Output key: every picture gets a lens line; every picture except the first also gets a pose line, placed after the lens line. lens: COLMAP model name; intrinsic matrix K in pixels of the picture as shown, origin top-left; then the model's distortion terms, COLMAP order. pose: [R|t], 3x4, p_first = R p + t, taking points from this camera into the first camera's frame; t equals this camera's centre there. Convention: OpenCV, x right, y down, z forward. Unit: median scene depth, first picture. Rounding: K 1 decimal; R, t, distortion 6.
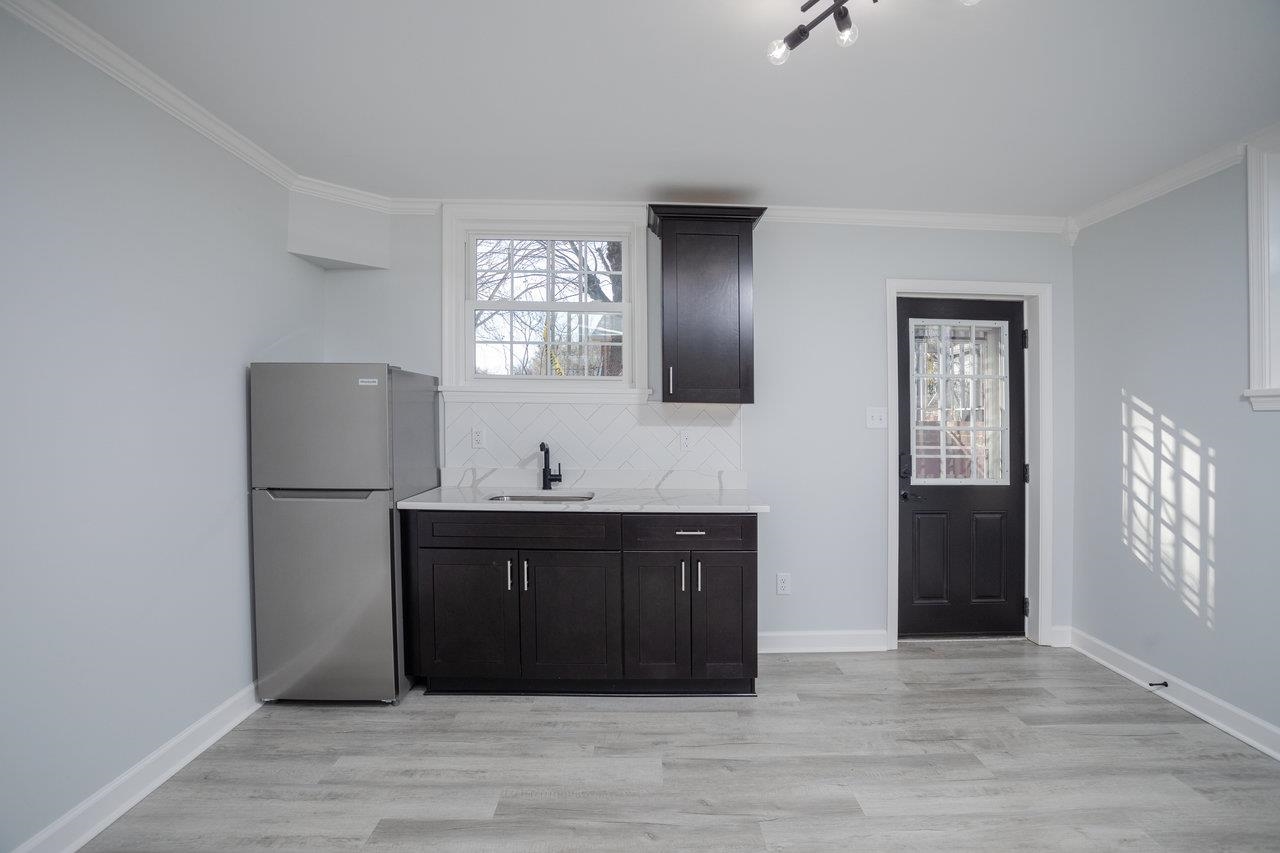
lens RADIAL K [[628.3, 0, 635.3], [0, 628.3, 406.1], [0, 0, 1]] dist [-0.062685, 0.018916]
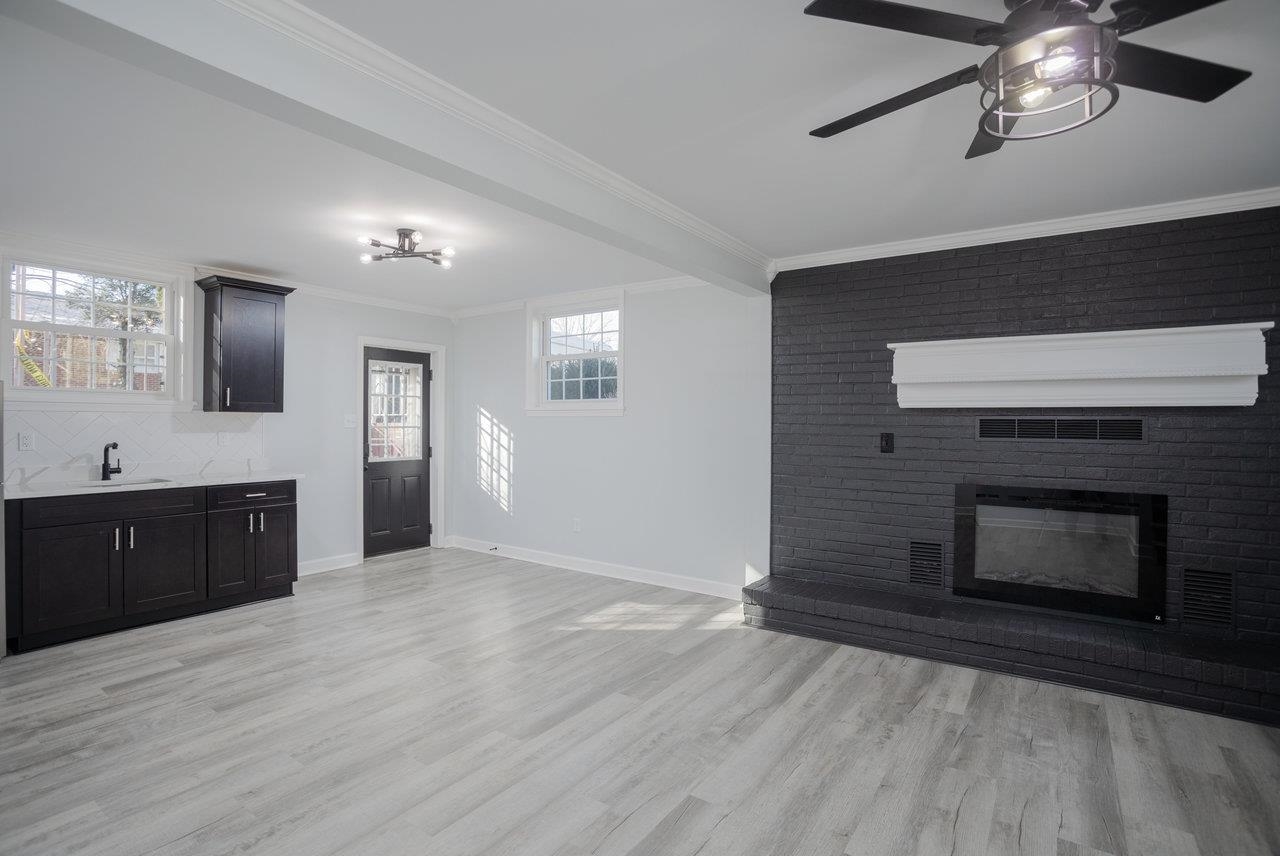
lens RADIAL K [[620.4, 0, 639.4], [0, 620.4, 426.6], [0, 0, 1]] dist [-0.072982, 0.030746]
pose [[0.582343, -0.016965, 0.812766, -0.520466], [-0.009872, 0.999561, 0.027937, -0.019253], [-0.812884, -0.024292, 0.581919, -0.594376]]
